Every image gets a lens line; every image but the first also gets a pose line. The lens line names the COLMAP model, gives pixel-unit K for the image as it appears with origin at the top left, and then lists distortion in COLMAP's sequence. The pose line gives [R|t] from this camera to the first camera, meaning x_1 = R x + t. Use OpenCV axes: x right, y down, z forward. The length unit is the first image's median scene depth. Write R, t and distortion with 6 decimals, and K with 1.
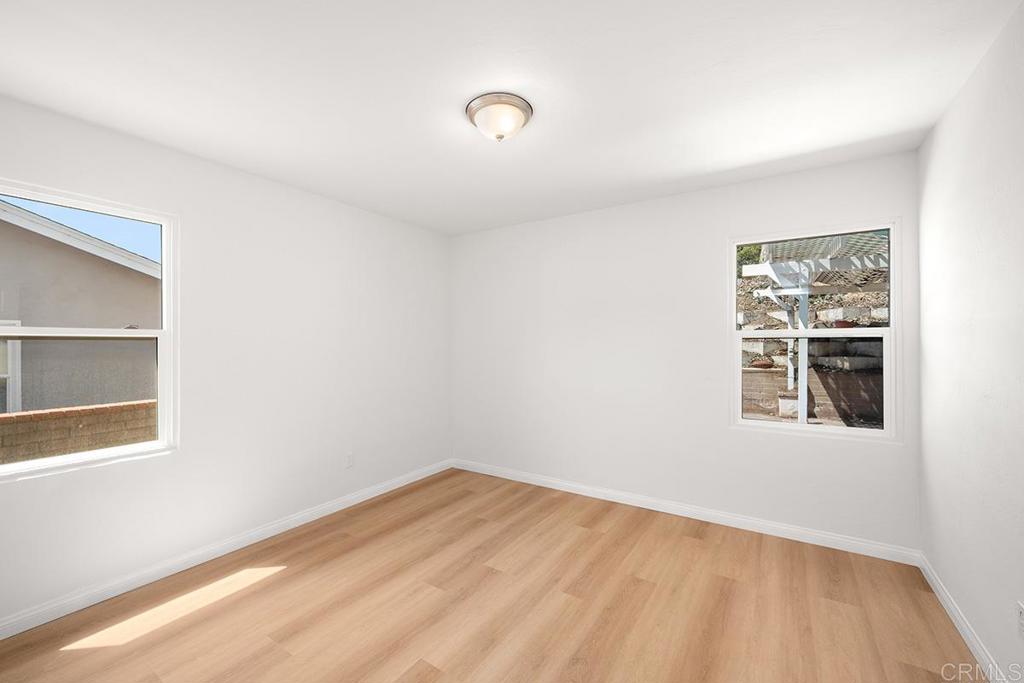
lens RADIAL K [[413.0, 0, 512.0], [0, 413.0, 341.5], [0, 0, 1]] dist [0.000020, 0.000025]
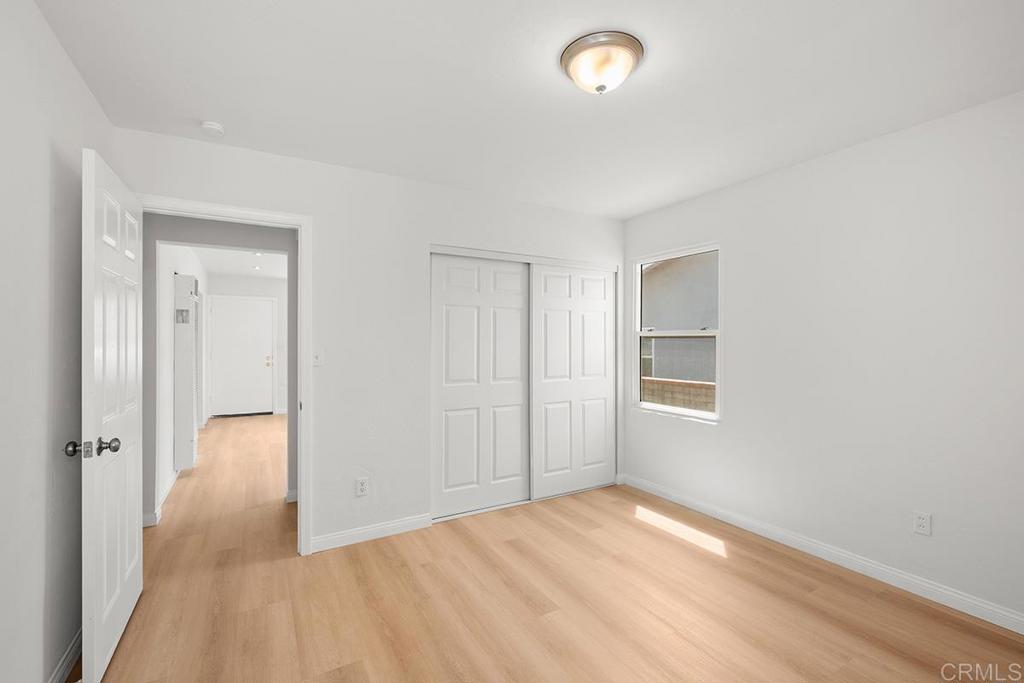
lens RADIAL K [[443.5, 0, 512.4], [0, 443.5, 347.2], [0, 0, 1]] dist [-0.001776, -0.000261]
pose [[-0.452313, 0.014602, -0.891740, 0.700168], [0.007441, 0.999893, 0.012599, 0.005040], [0.891828, -0.000937, -0.452373, 1.063573]]
